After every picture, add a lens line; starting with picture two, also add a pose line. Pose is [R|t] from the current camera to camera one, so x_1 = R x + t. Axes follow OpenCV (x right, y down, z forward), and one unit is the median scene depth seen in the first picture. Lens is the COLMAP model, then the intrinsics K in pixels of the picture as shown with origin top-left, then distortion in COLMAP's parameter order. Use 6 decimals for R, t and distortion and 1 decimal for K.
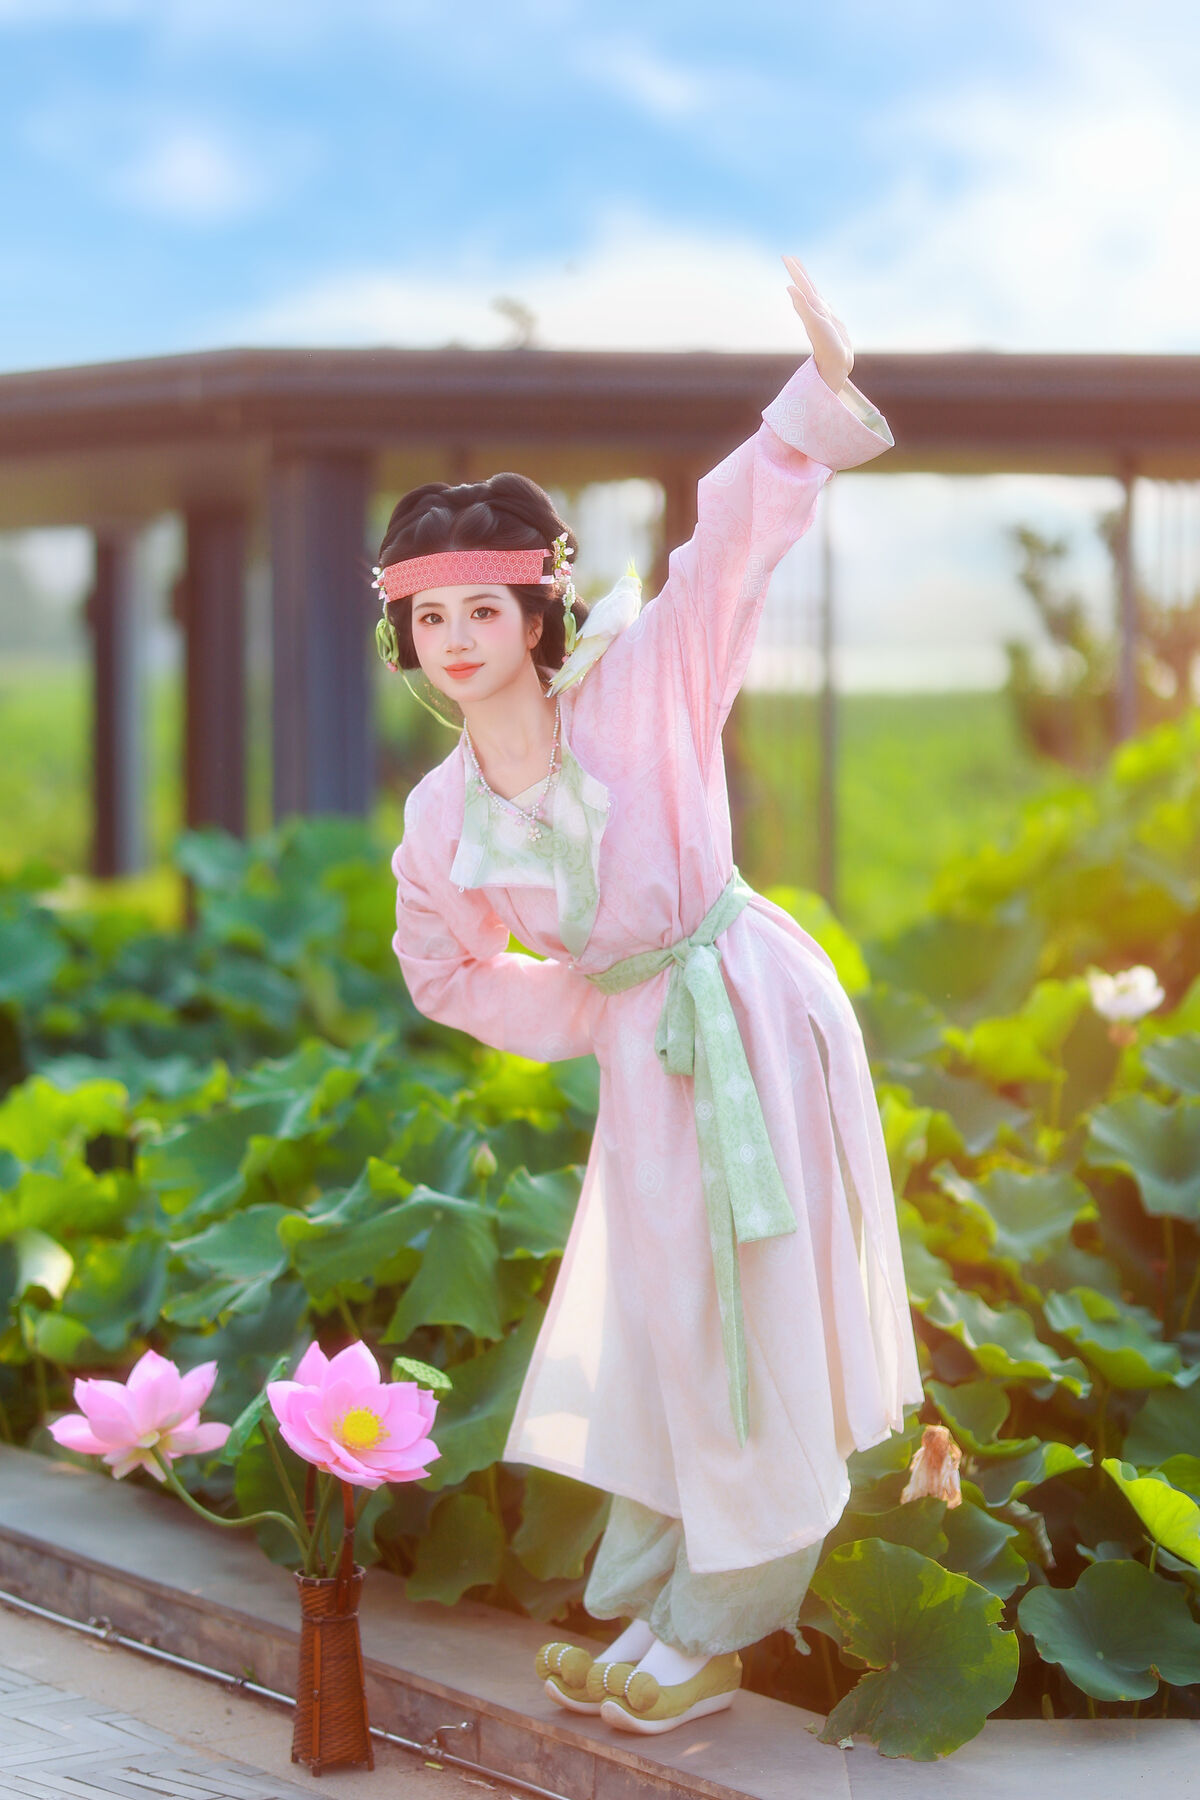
lens RADIAL K [[4549.3, 0, 600.0], [0, 4549.3, 900.0], [0, 0, 1]] dist [0.036829, 0.663371]
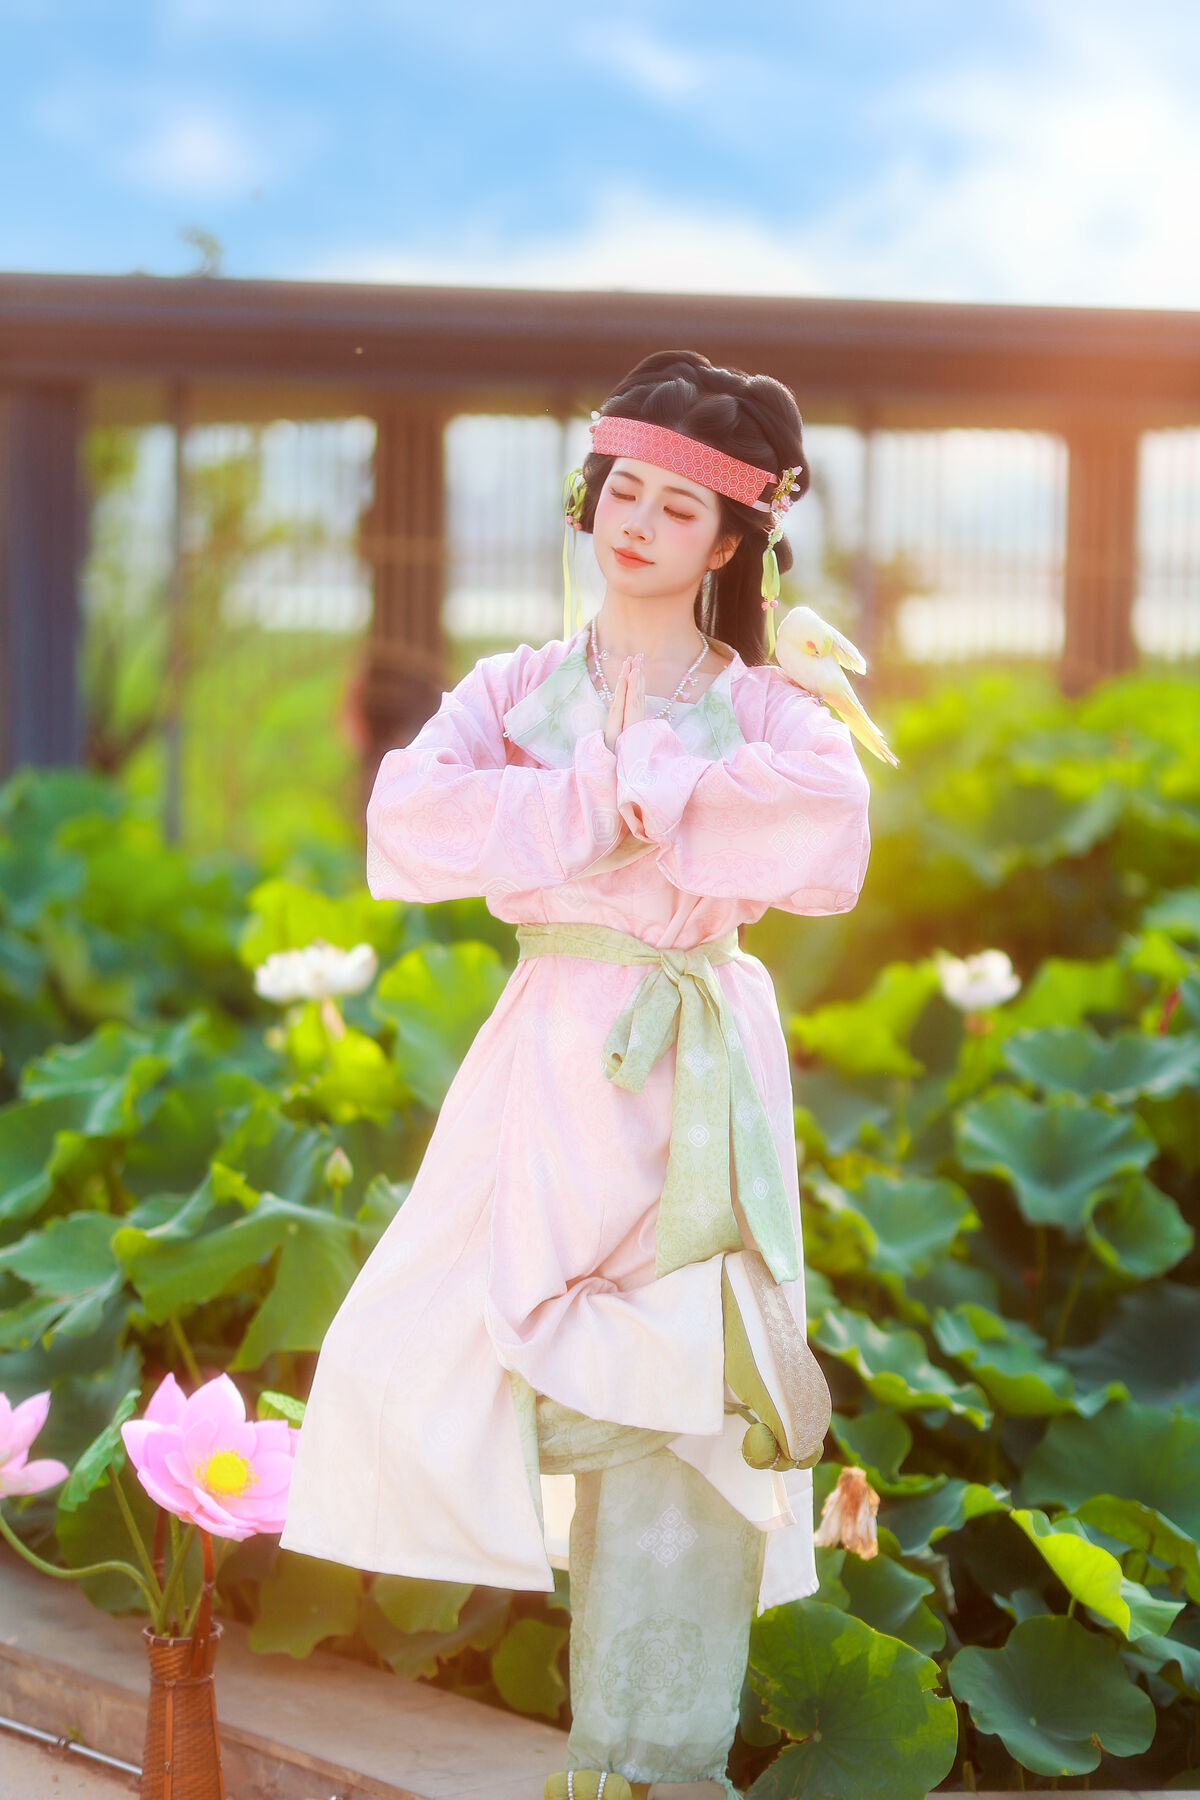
lens RADIAL K [[4549.3, 0, 600.0], [0, 4549.3, 900.0], [0, 0, 1]] dist [0.036829, 0.663371]
pose [[0.996150, 0.012245, 0.086801, -0.053549], [-0.013445, 0.999822, 0.013250, -0.008959], [-0.086624, -0.014366, 0.996138, 0.091915]]
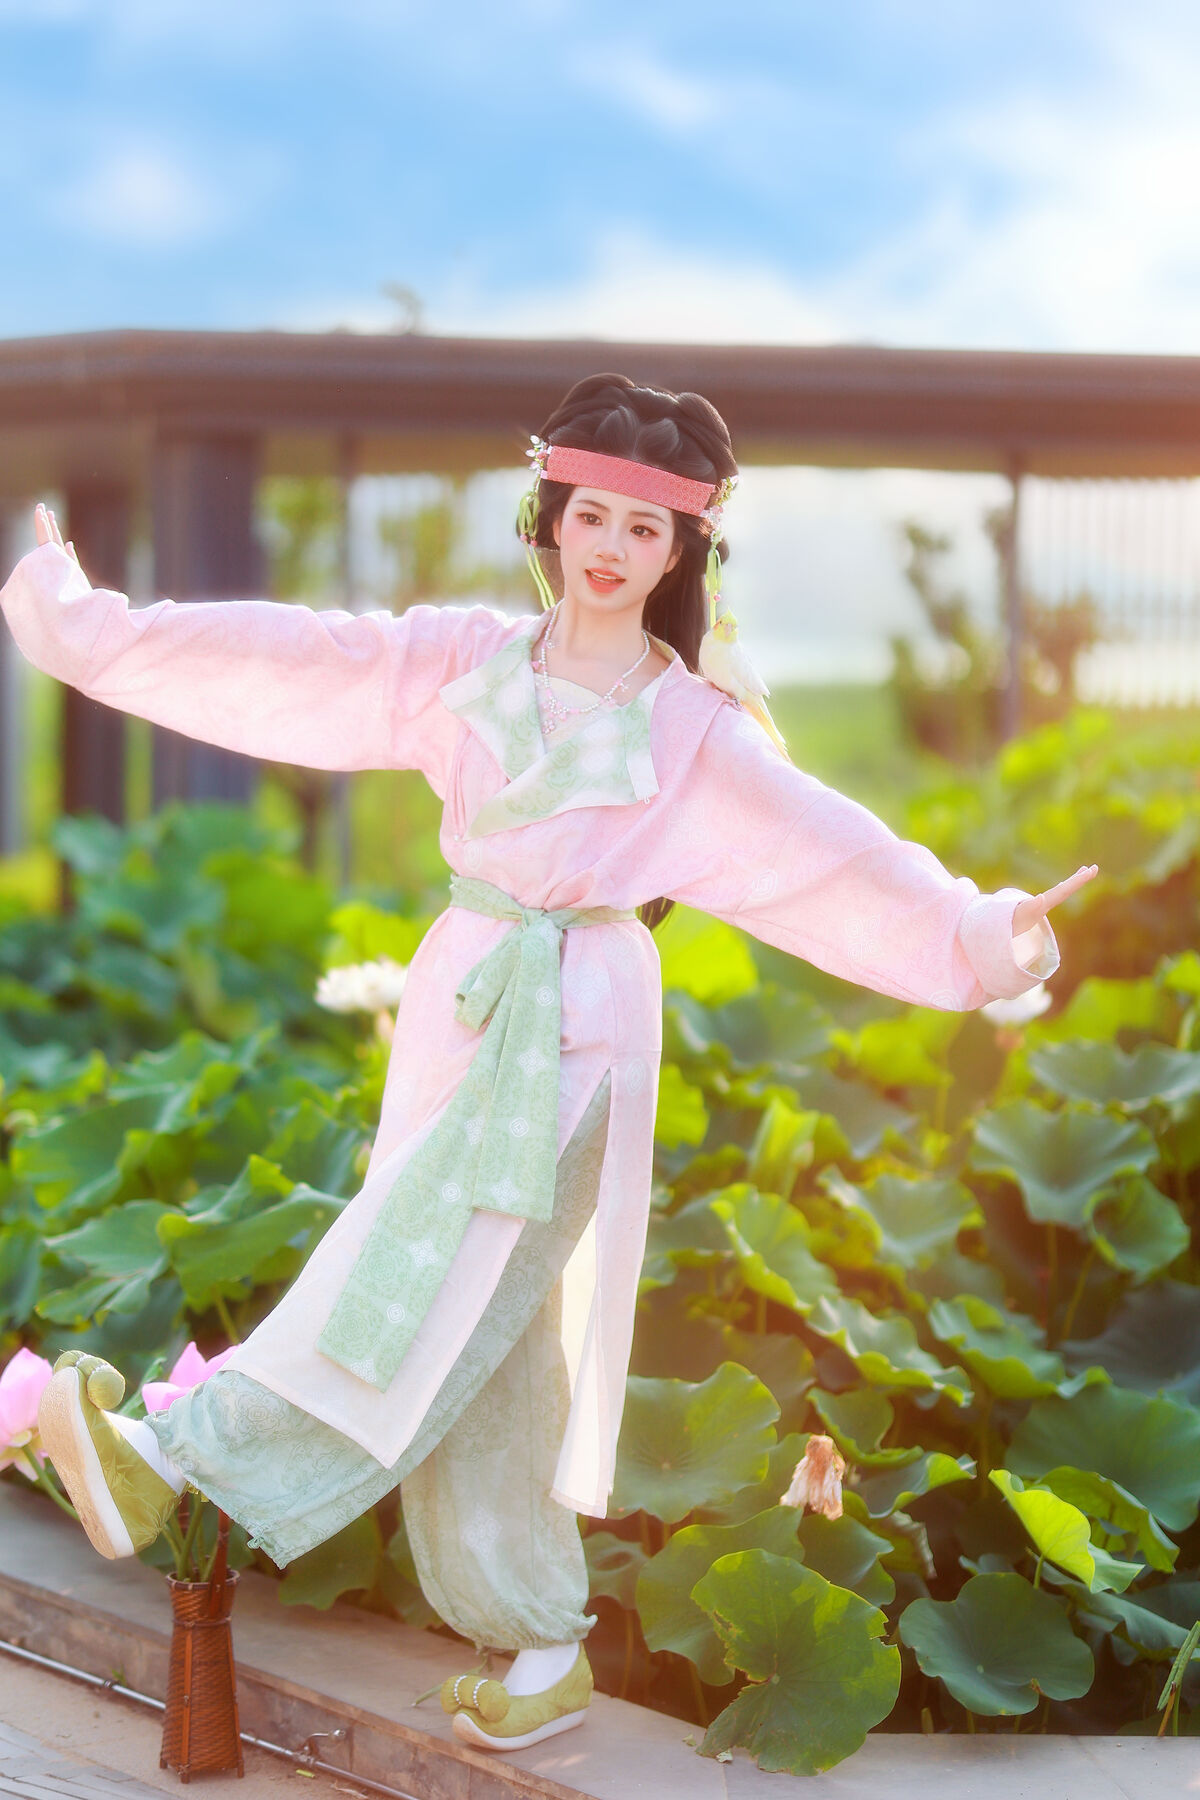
lens RADIAL K [[4549.3, 0, 600.0], [0, 4549.3, 900.0], [0, 0, 1]] dist [0.036829, 0.663371]
pose [[0.999461, 0.016822, 0.028201, -0.003528], [-0.016914, 0.999852, 0.003017, -0.002748], [-0.028146, -0.003492, 0.999598, 0.012653]]
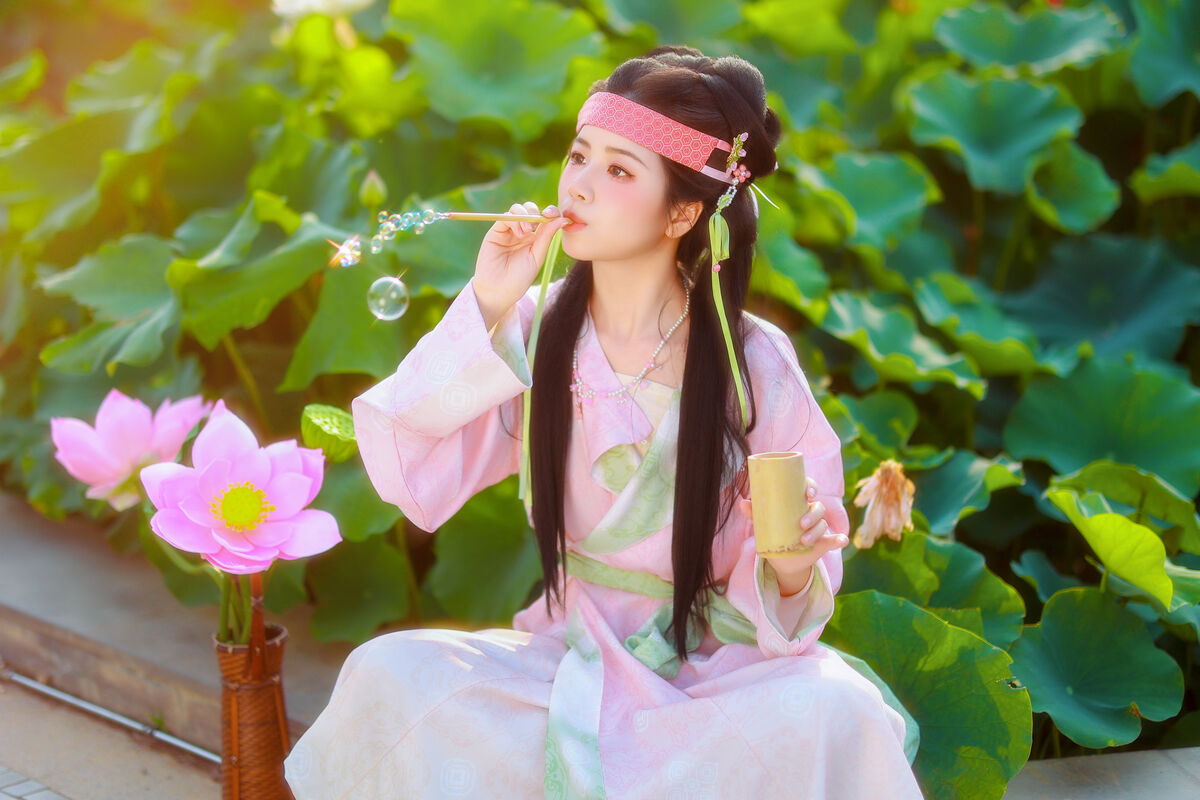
lens RADIAL K [[3032.9, 0, 600.0], [0, 3032.9, 400.0], [0, 0, 1]] dist [0.036829, 0.663371]
pose [[0.990390, -0.051719, 0.128265, -0.062982], [0.027488, 0.982554, 0.183935, -0.015252], [-0.135540, -0.178641, 0.974534, 0.364488]]
